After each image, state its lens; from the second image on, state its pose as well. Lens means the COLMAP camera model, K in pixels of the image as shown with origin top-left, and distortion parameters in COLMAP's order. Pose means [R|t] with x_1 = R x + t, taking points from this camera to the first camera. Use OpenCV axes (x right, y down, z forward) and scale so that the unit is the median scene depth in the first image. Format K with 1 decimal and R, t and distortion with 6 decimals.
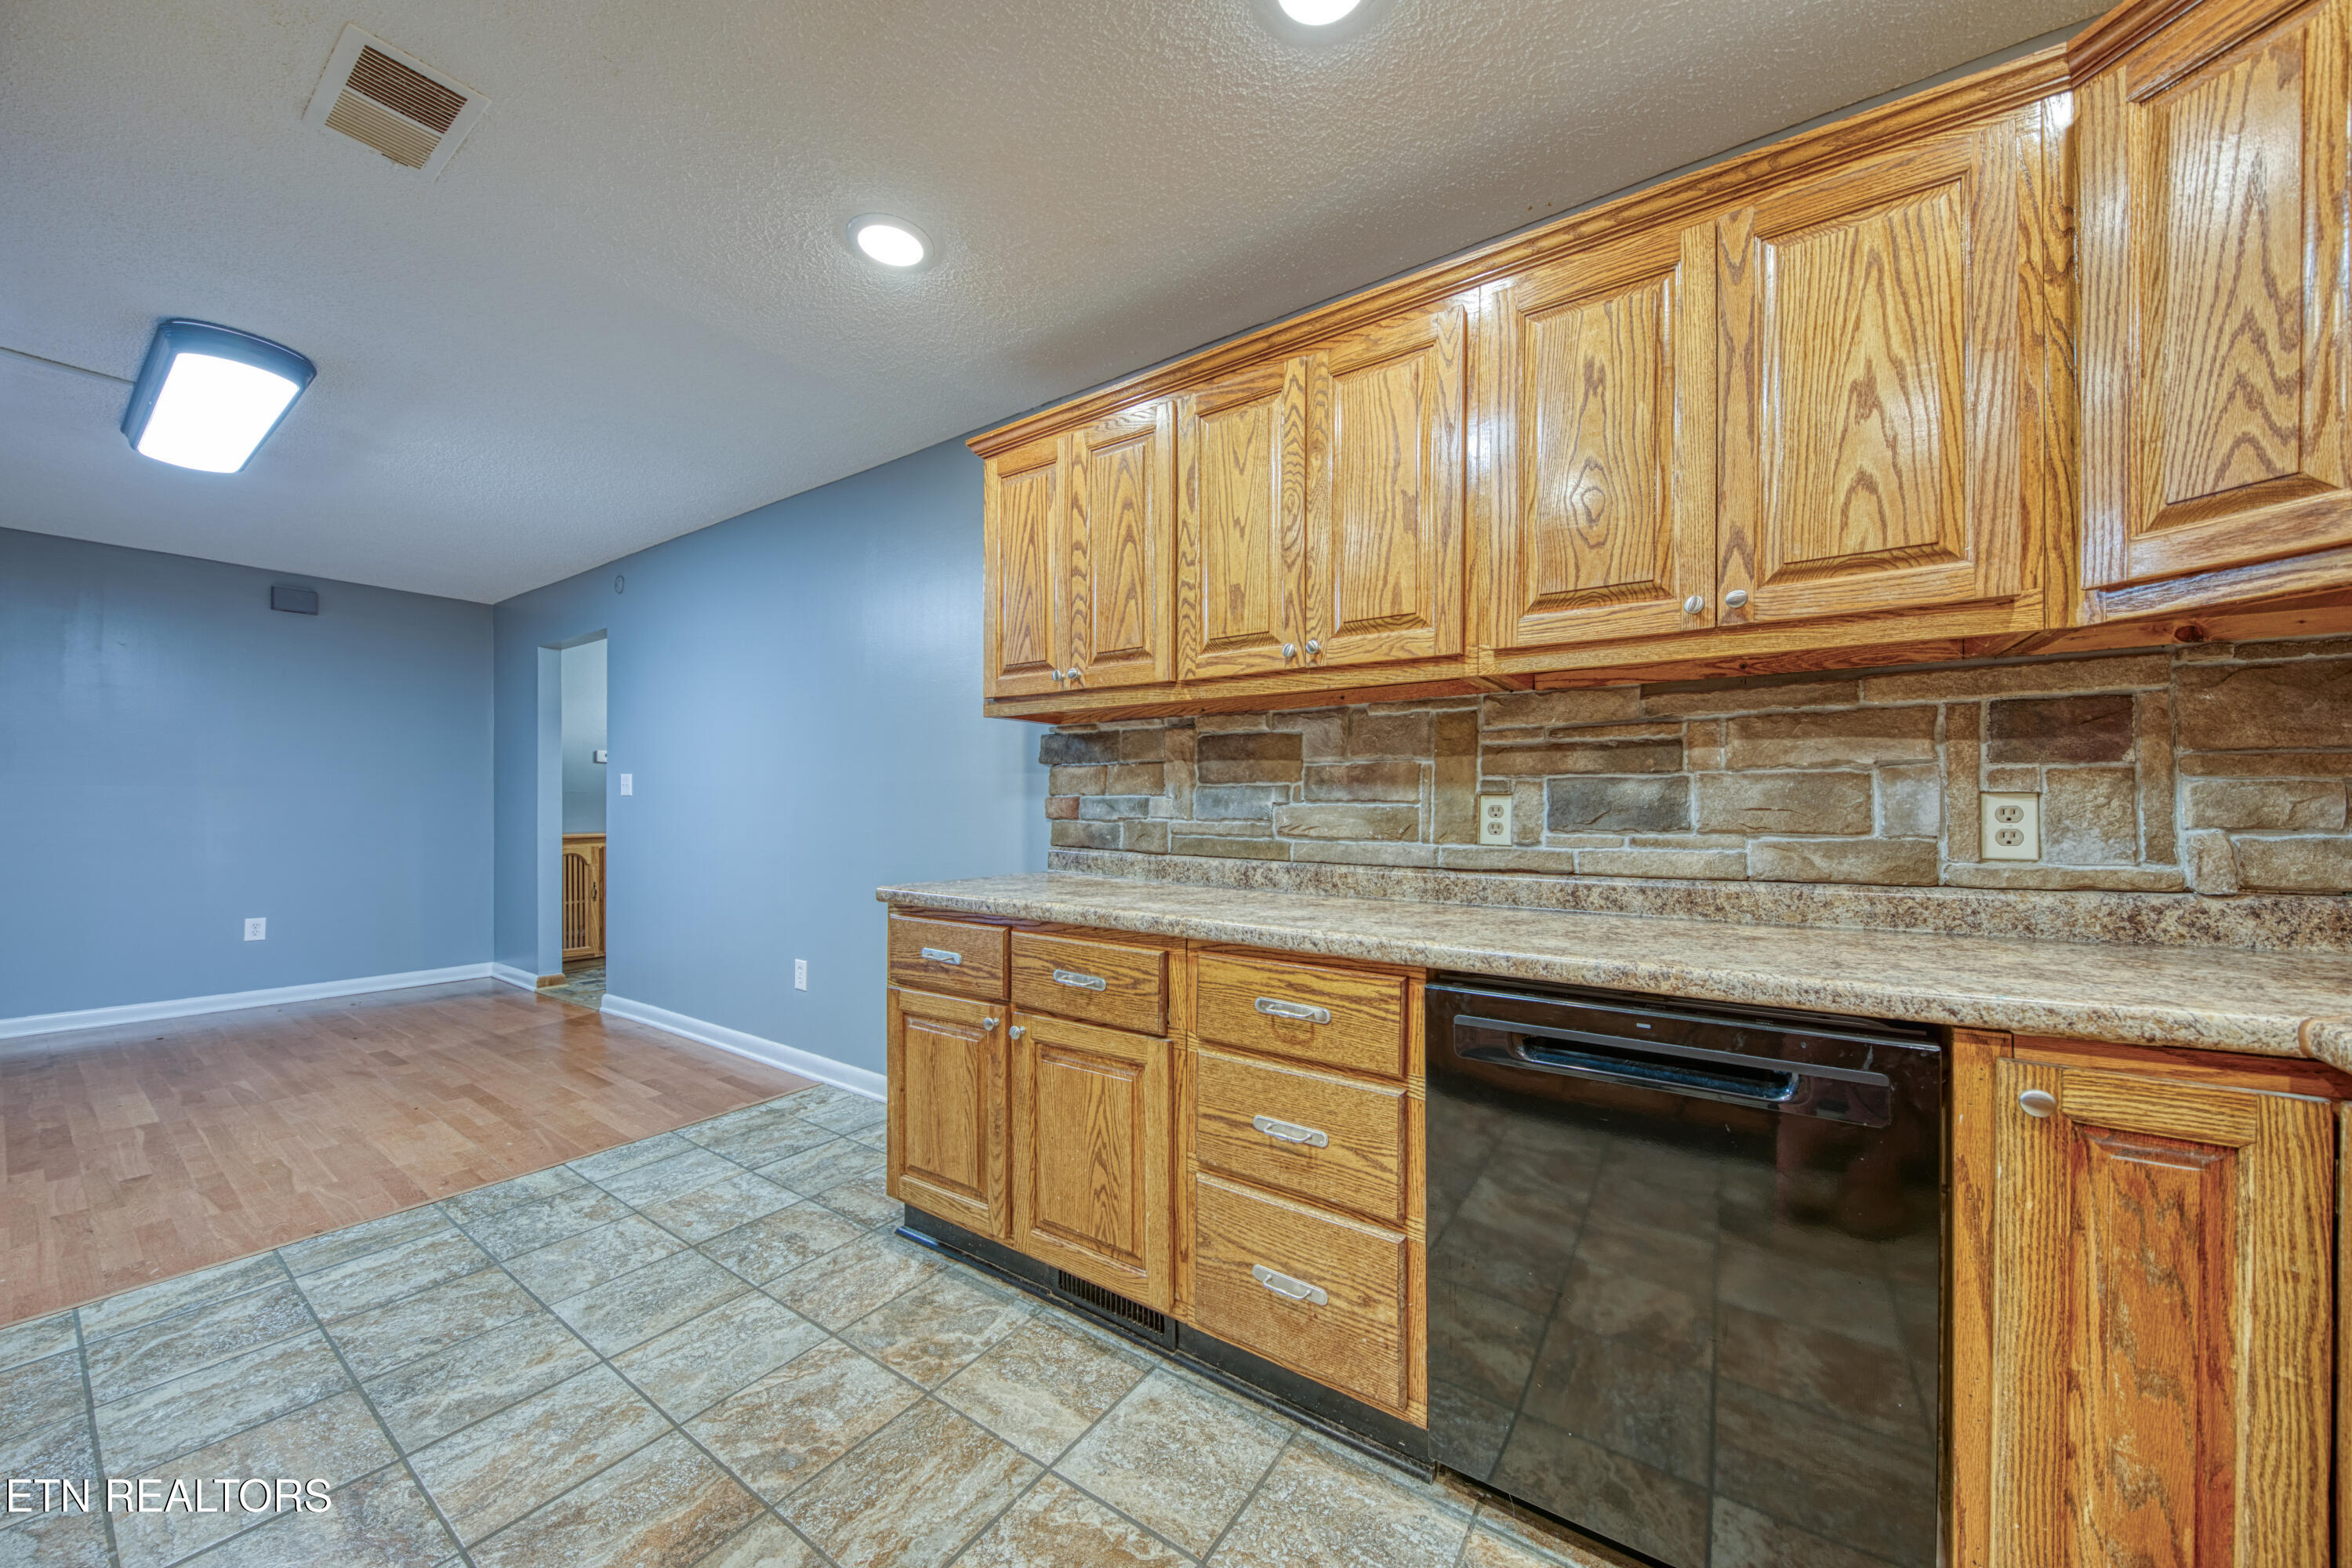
lens RADIAL K [[801.0, 0, 1179.5], [0, 801.0, 806.5], [0, 0, 1]] dist [-0.000420, -0.003390]
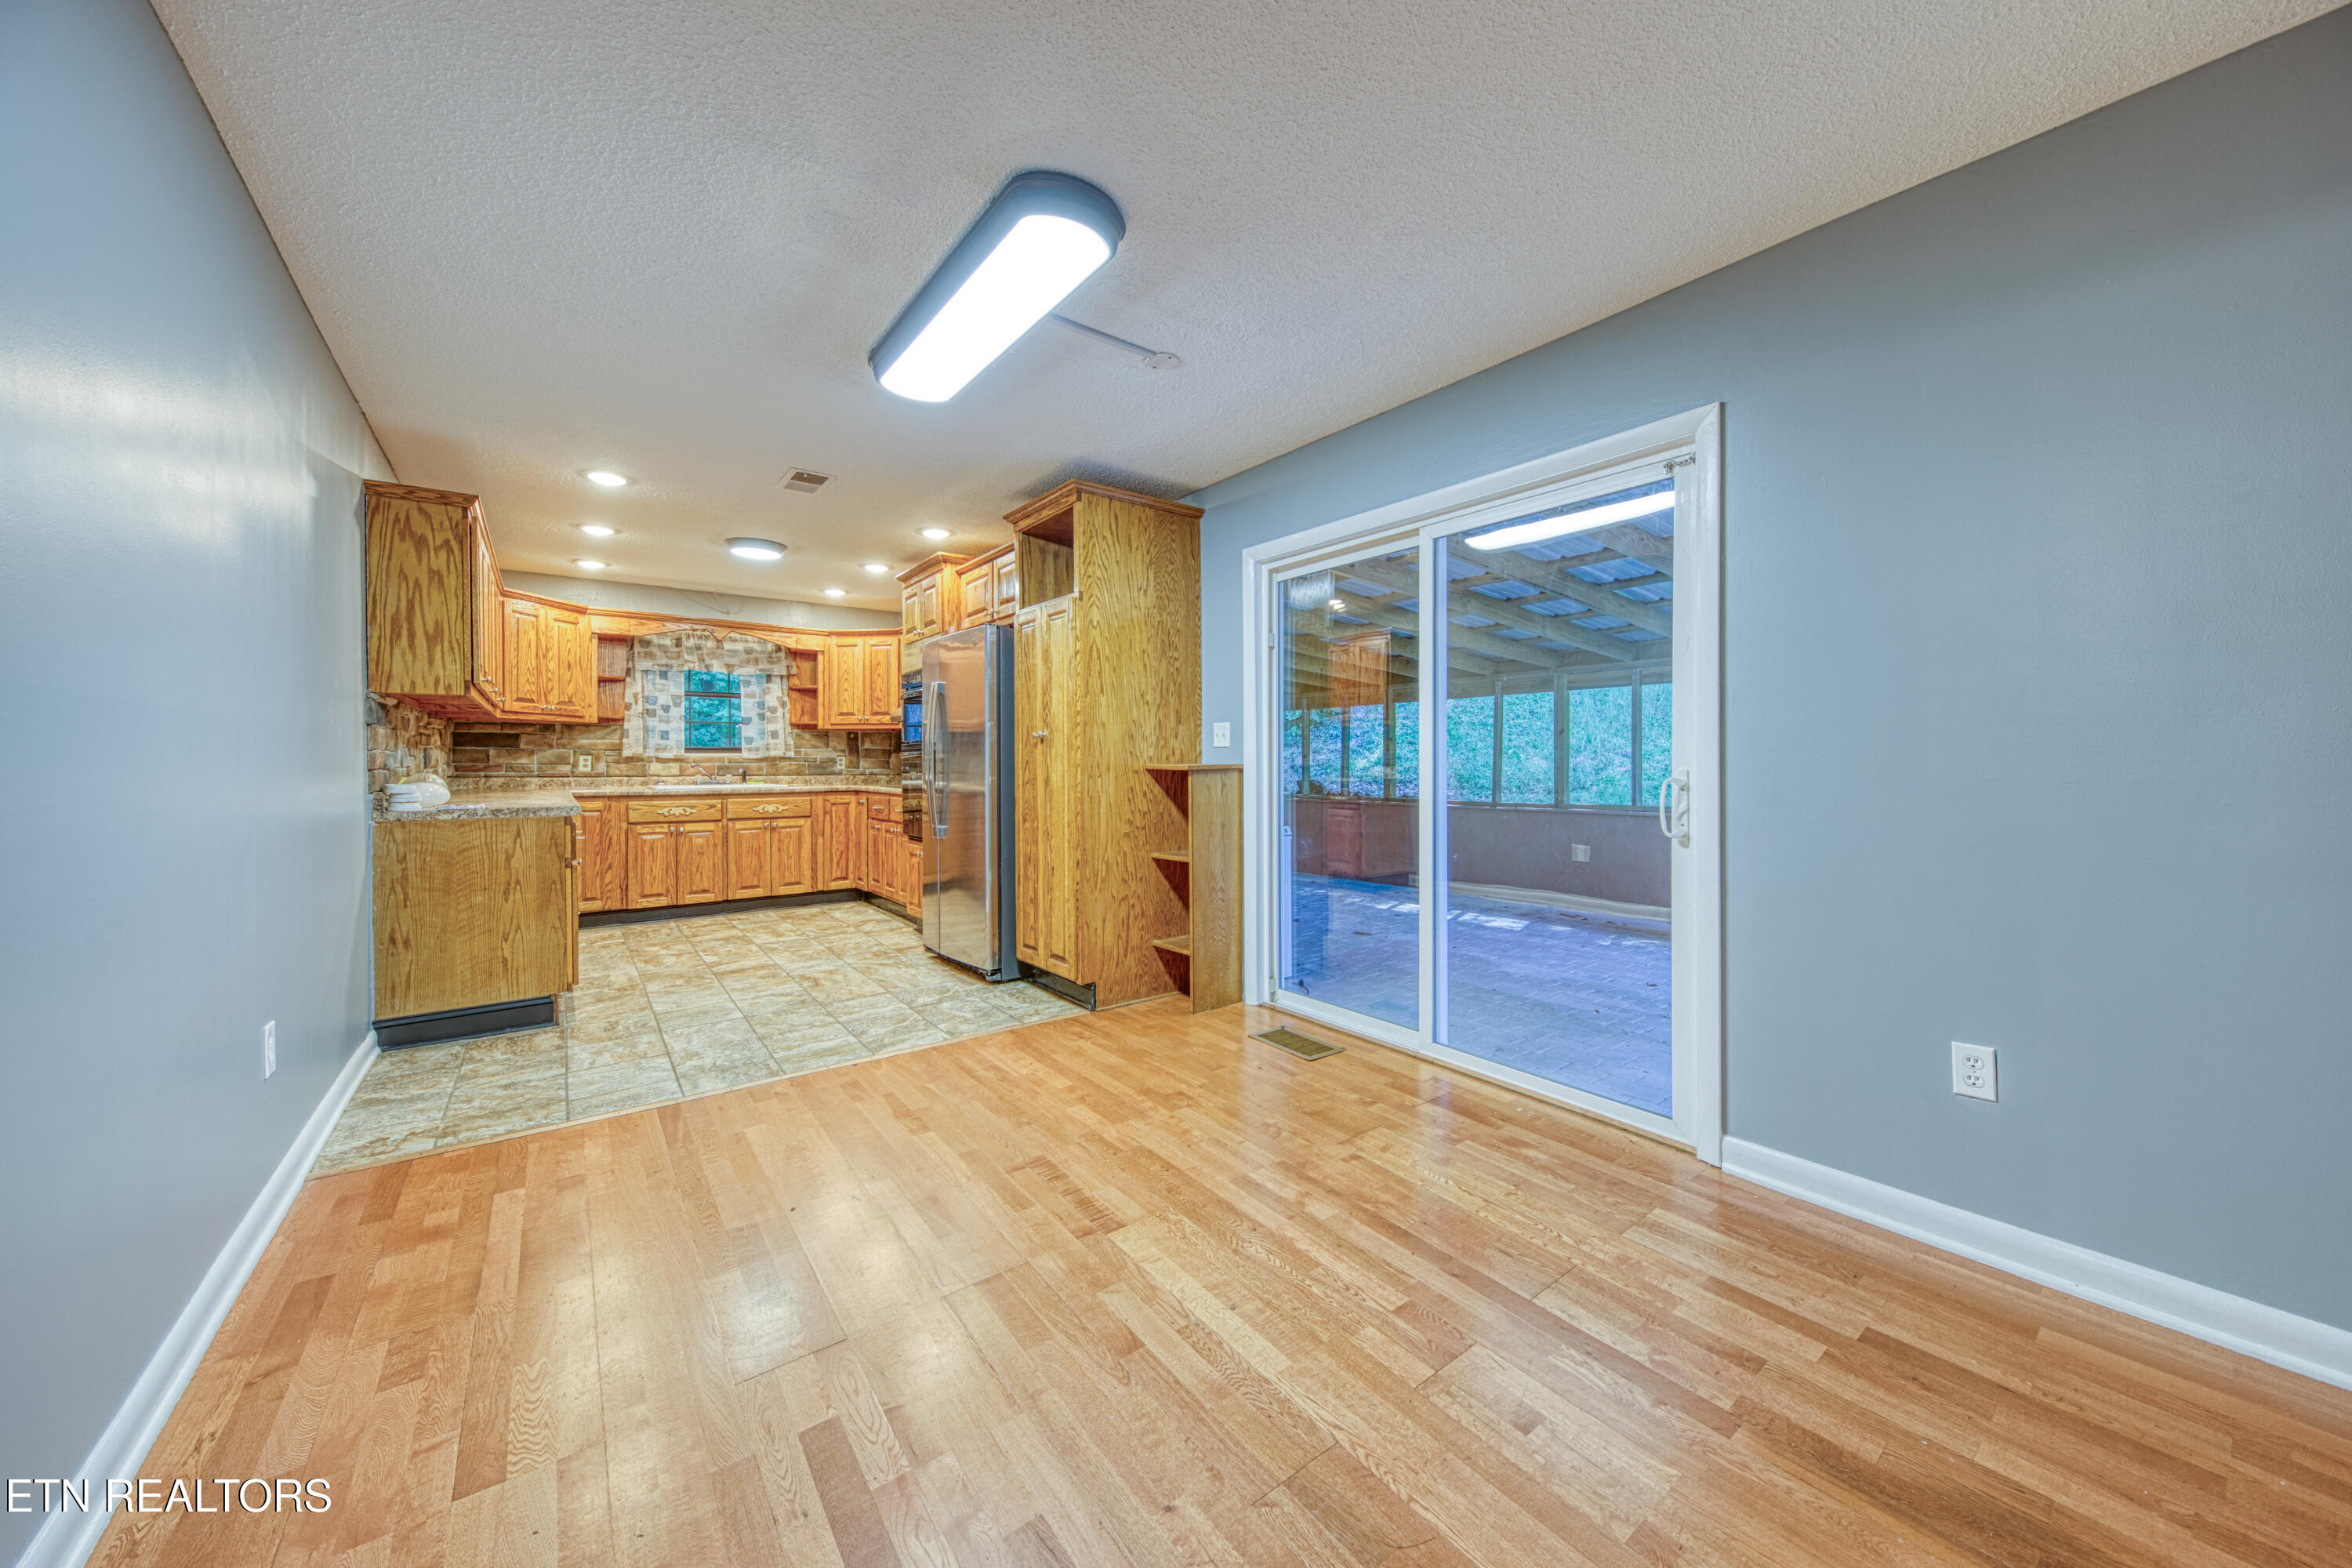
lens RADIAL K [[823.4, 0, 1181.5], [0, 823.4, 761.4], [0, 0, 1]] dist [-0.000651, -0.000207]
pose [[-0.944969, 0.000163, 0.327159, -1.920644], [0.003808, 0.999938, 0.010499, -0.005951], [-0.327136, 0.011167, -0.944911, 1.988509]]
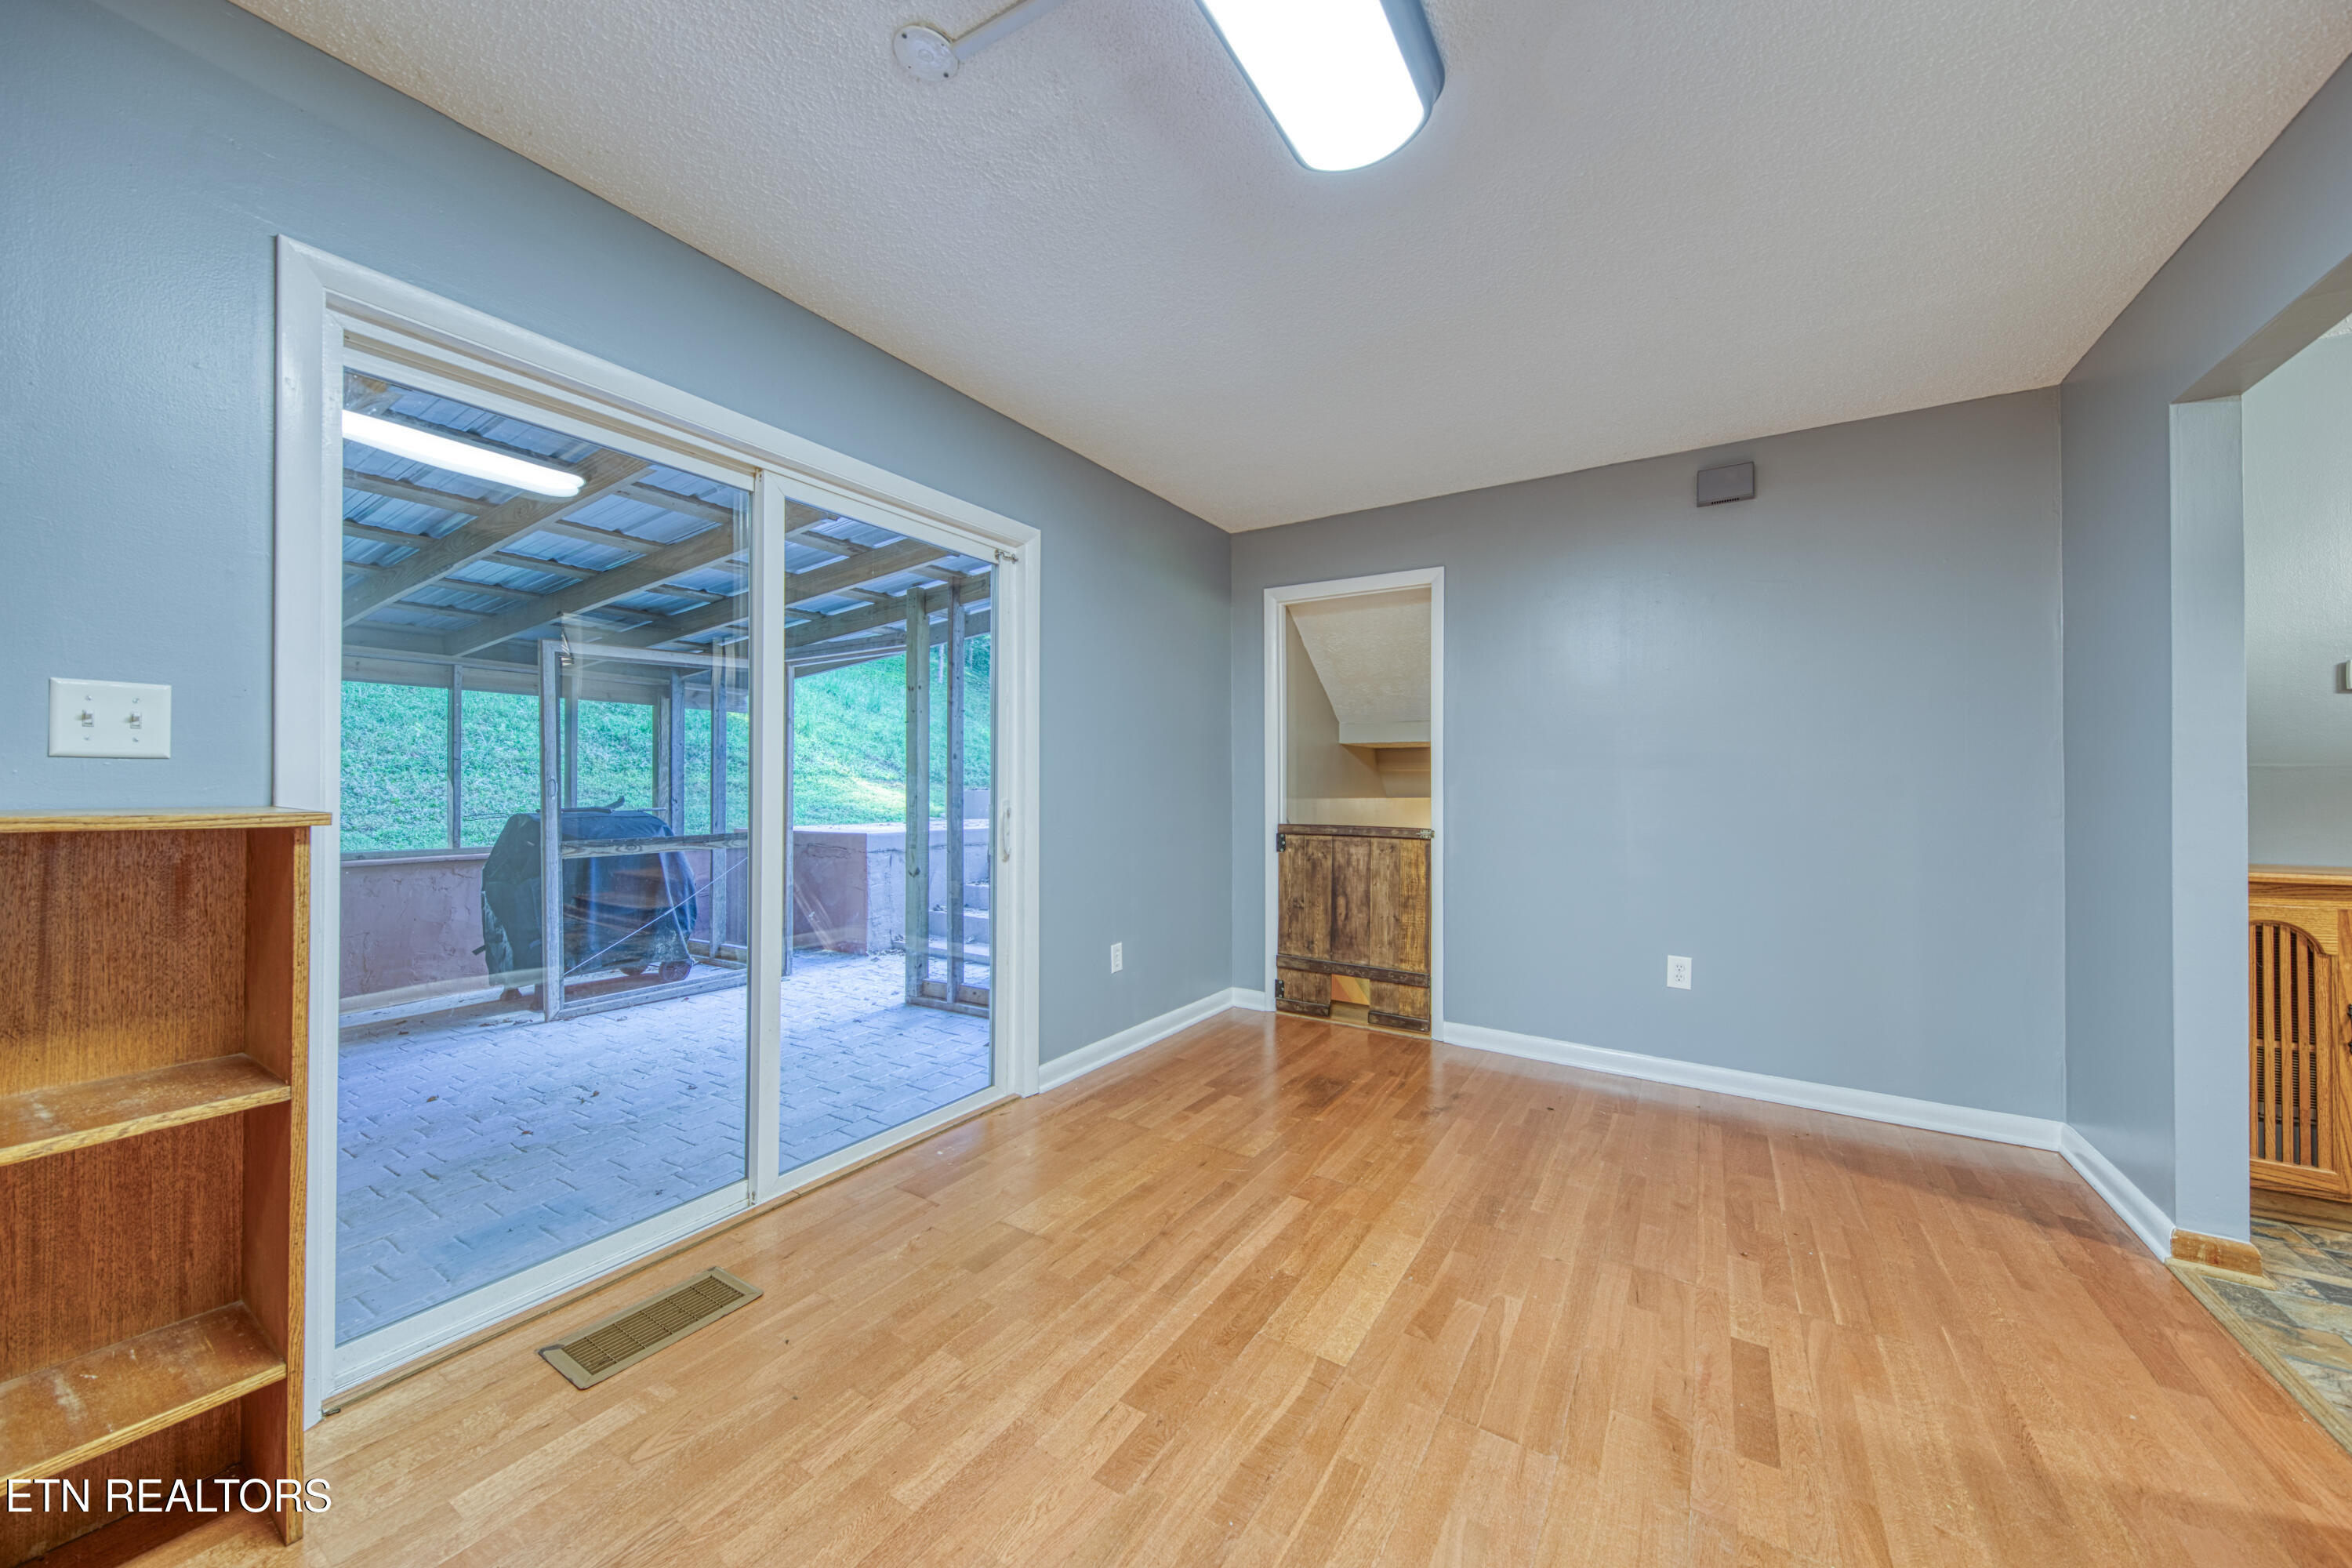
lens RADIAL K [[833.7, 0, 1185.9], [0, 833.7, 776.5], [0, 0, 1]] dist [-0.000082, -0.000092]
pose [[0.030638, -0.009917, -0.999481, -0.872167], [-0.011676, 0.999879, -0.010279, -0.009061], [0.999462, 0.011985, 0.030518, 1.069400]]
